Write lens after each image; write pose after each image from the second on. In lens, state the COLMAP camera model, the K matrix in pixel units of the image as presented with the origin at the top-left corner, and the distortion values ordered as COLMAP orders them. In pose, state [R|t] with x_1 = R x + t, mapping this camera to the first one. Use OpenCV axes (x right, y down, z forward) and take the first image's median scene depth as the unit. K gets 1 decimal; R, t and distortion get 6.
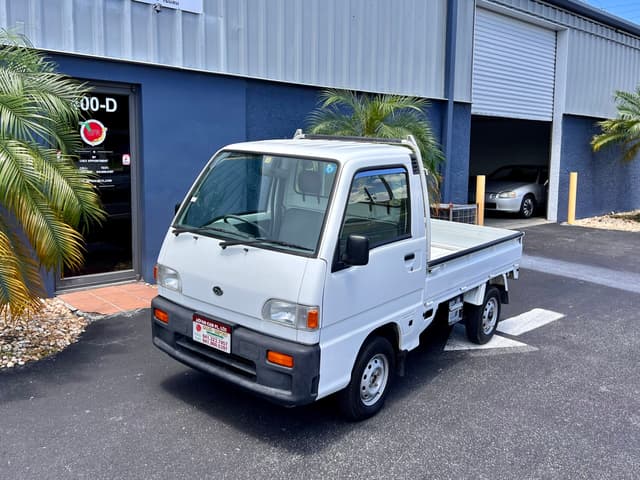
lens RADIAL K [[594.2, 0, 321.0], [0, 594.2, 216.6], [0, 0, 1]] dist [0.032838, -0.017282]
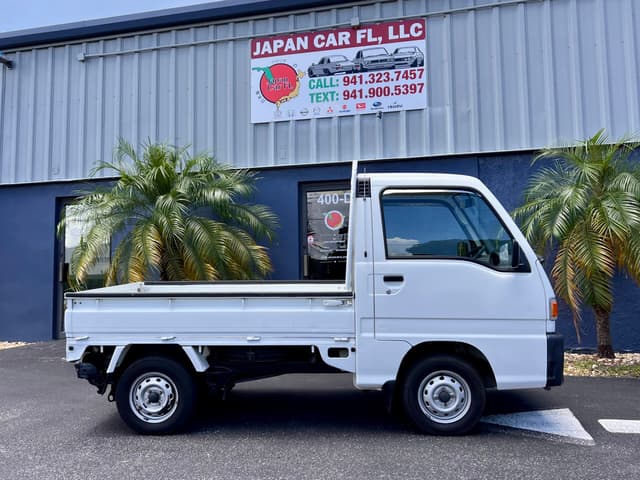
lens RADIAL K [[589.0, 0, 302.5], [0, 589.0, 238.5], [0, 0, 1]] dist [0.101146, -0.172712]
pose [[0.531231, -0.093487, -0.842053, 0.657694], [-0.069743, 0.985695, -0.153434, 0.099413], [0.844351, 0.140236, 0.517112, 0.287635]]
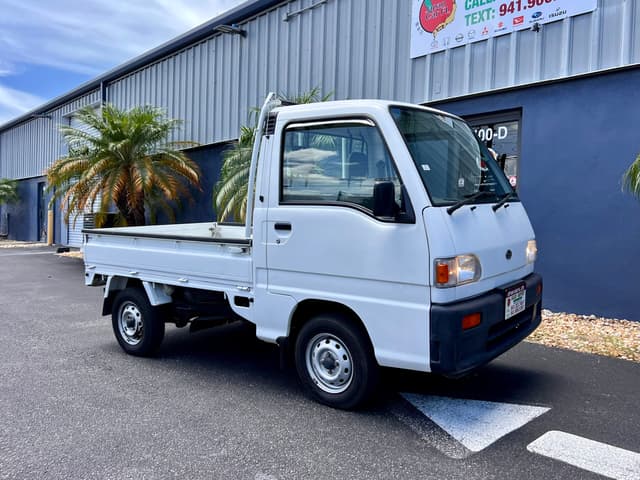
lens RADIAL K [[558.7, 0, 333.2], [0, 558.7, 244.2], [0, 0, 1]] dist [0.031486, -0.015960]
pose [[-0.008986, 0.015374, -0.999841, 0.703185], [-0.130529, 0.991309, 0.016416, 0.041996], [0.991404, 0.130656, -0.006901, 0.739799]]
